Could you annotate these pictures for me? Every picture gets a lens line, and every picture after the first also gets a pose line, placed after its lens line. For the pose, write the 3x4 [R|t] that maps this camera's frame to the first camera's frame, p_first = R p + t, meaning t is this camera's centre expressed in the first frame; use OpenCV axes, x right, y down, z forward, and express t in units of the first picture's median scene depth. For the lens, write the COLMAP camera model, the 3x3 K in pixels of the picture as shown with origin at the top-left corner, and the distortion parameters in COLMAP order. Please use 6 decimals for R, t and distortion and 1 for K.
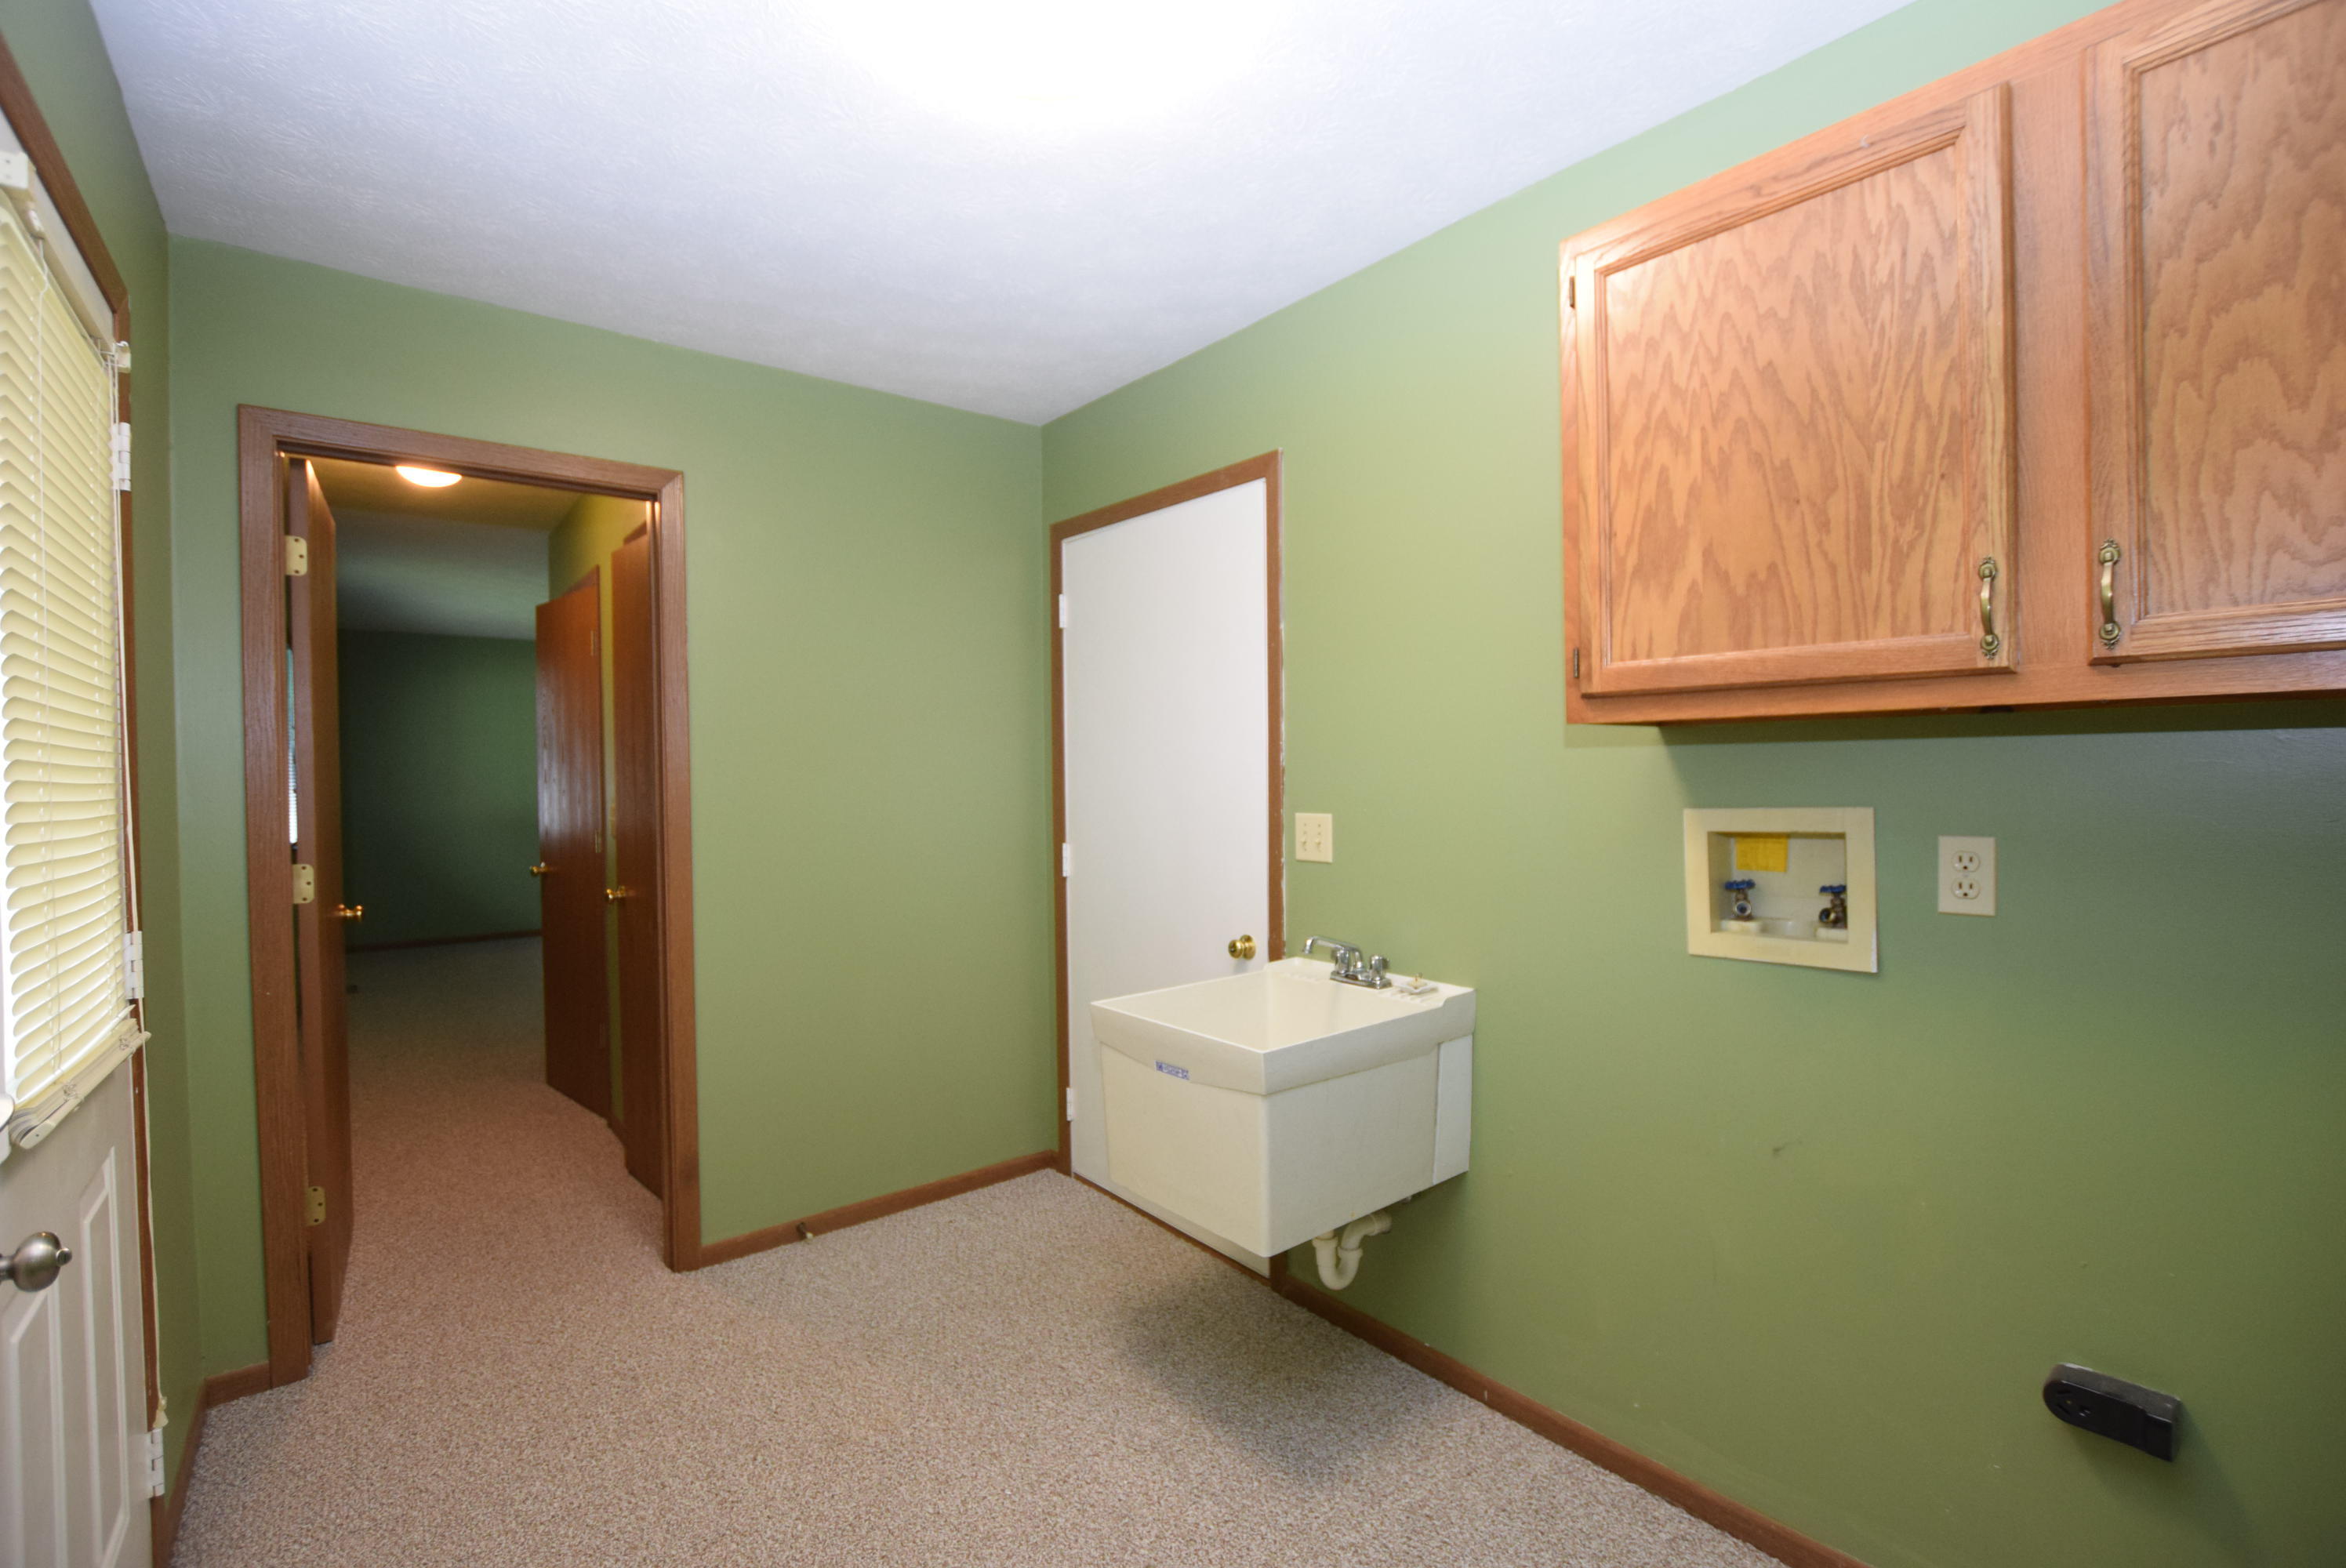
lens RADIAL K [[1031.0, 0, 1169.2], [0, 1031.0, 790.6], [0, 0, 1]] dist [-0.035781, 0.006854]
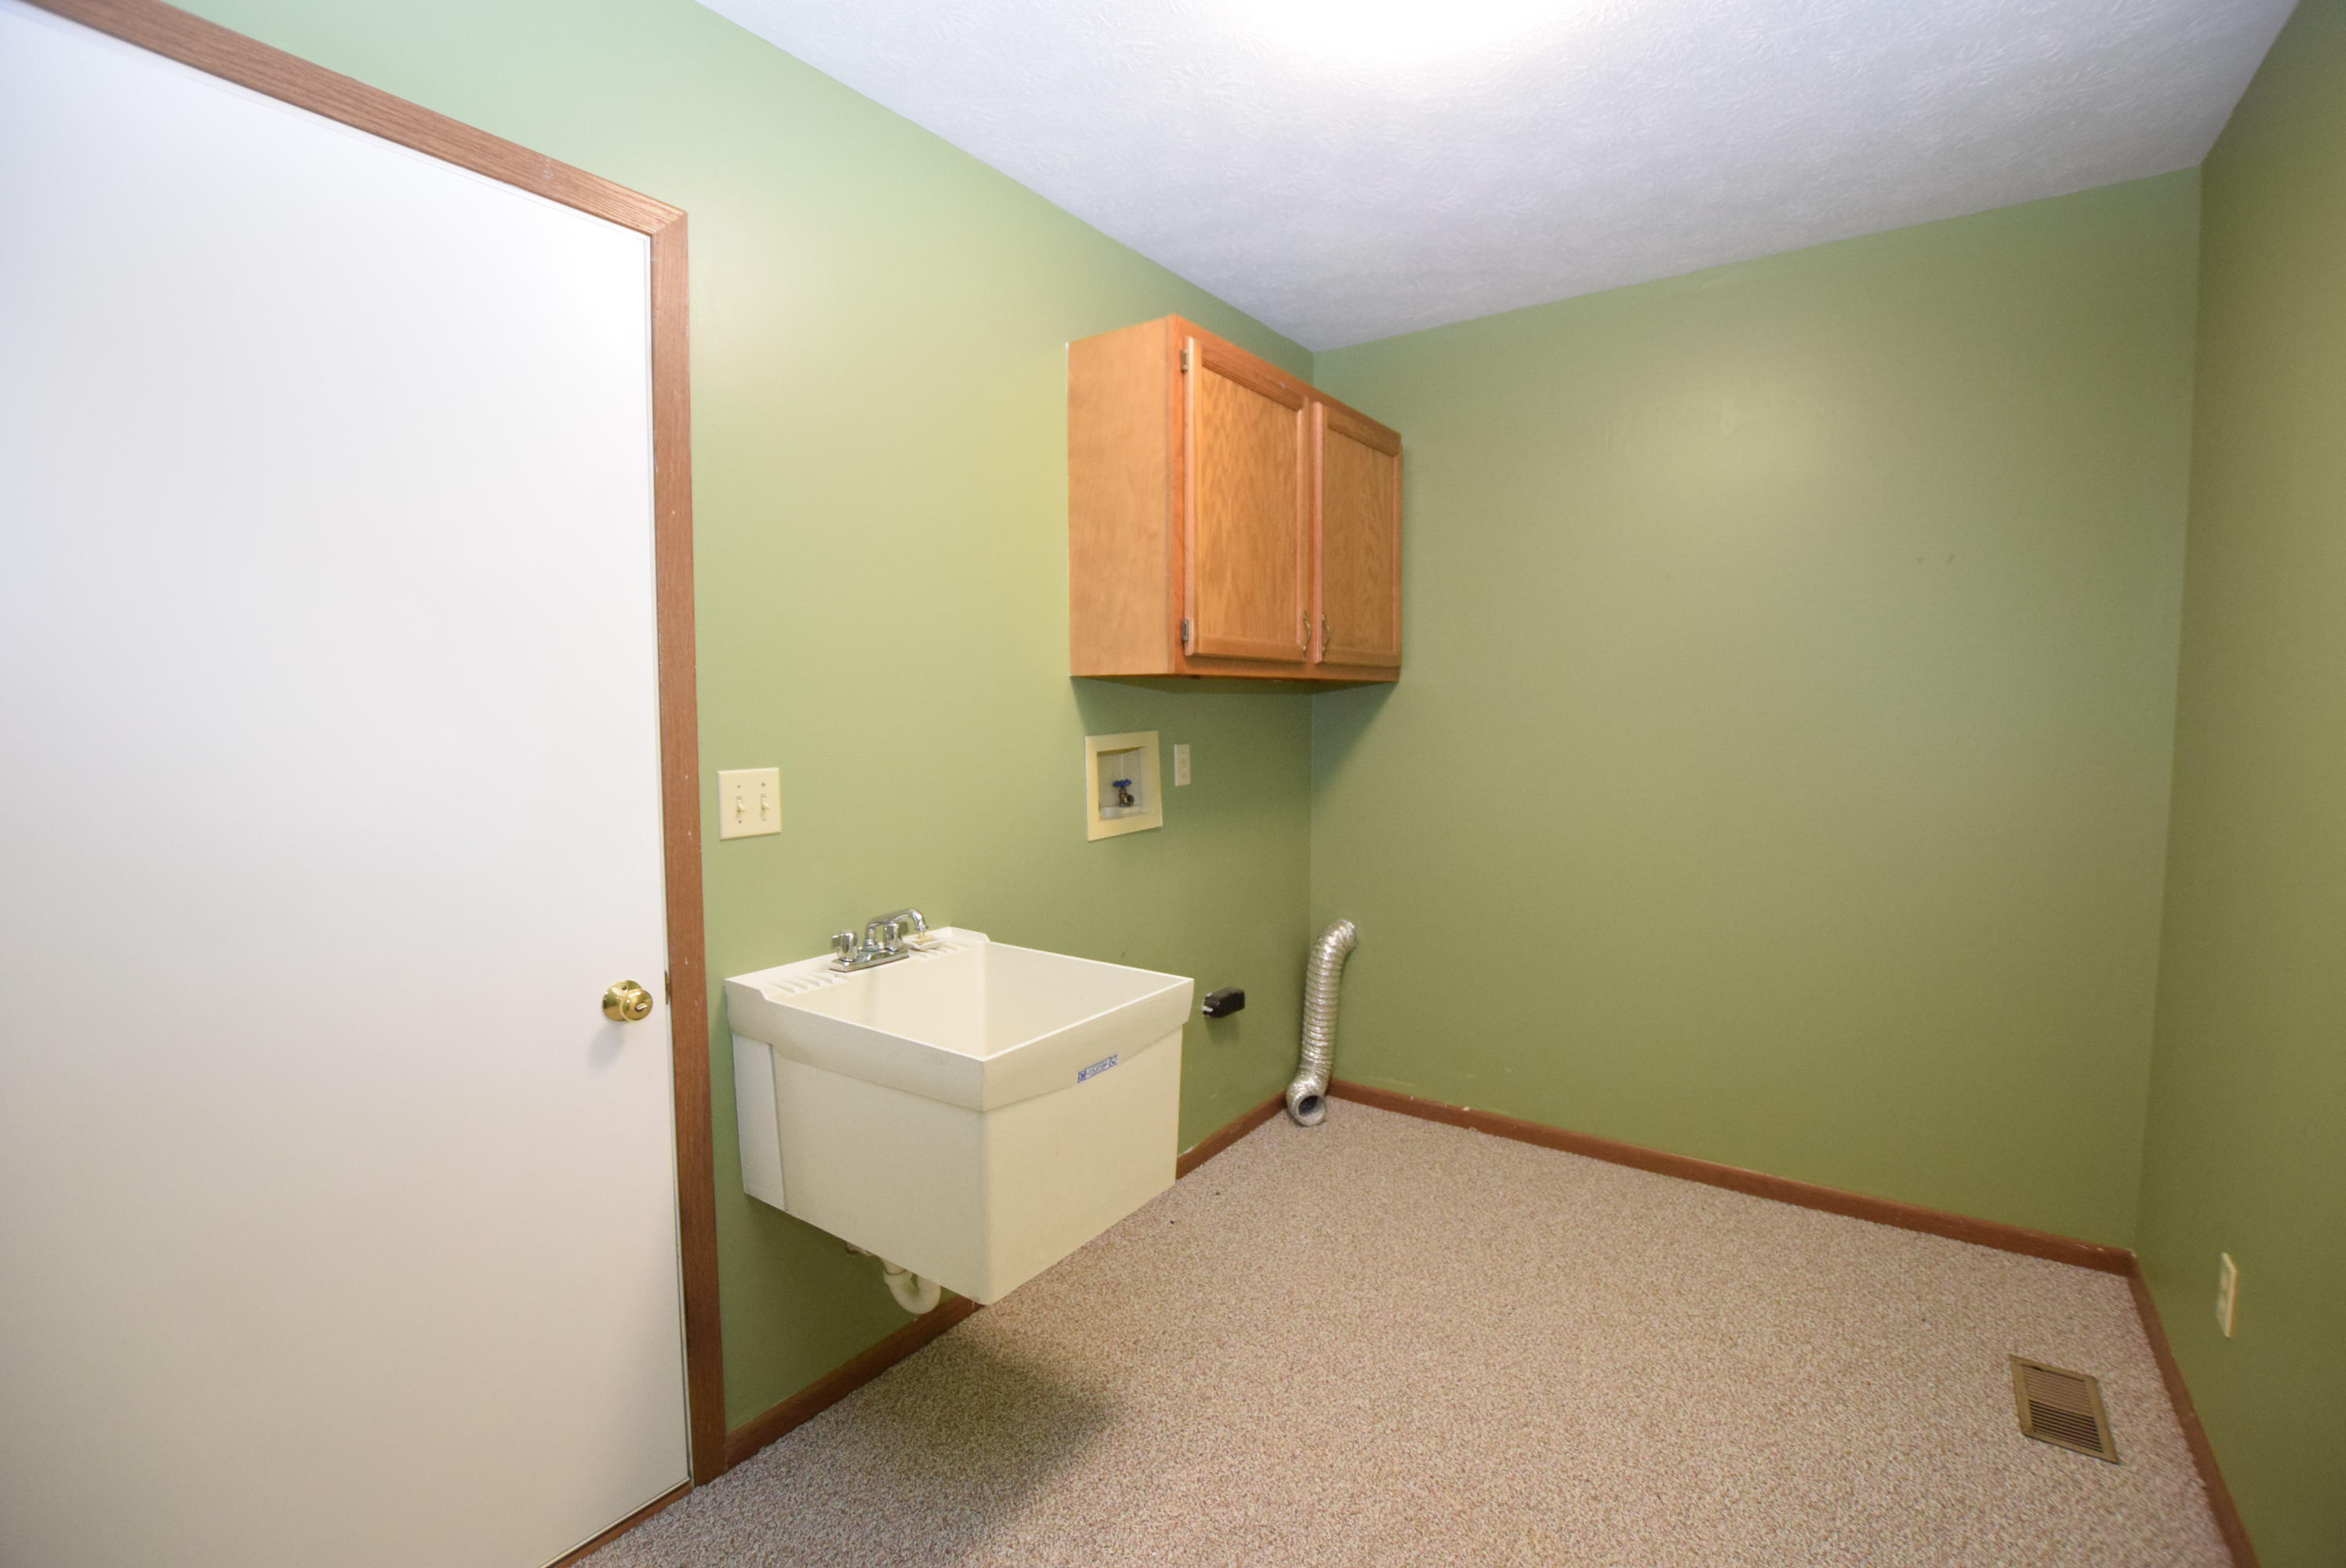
lens RADIAL K [[1057.8, 0, 1173.7], [0, 1057.8, 770.5], [0, 0, 1]] dist [-0.056782, 0.014165]
pose [[-0.268908, -0.051839, 0.961770, -1.059000], [0.023302, 0.997908, 0.060302, -0.022627], [-0.962884, 0.038627, -0.267138, 1.501095]]
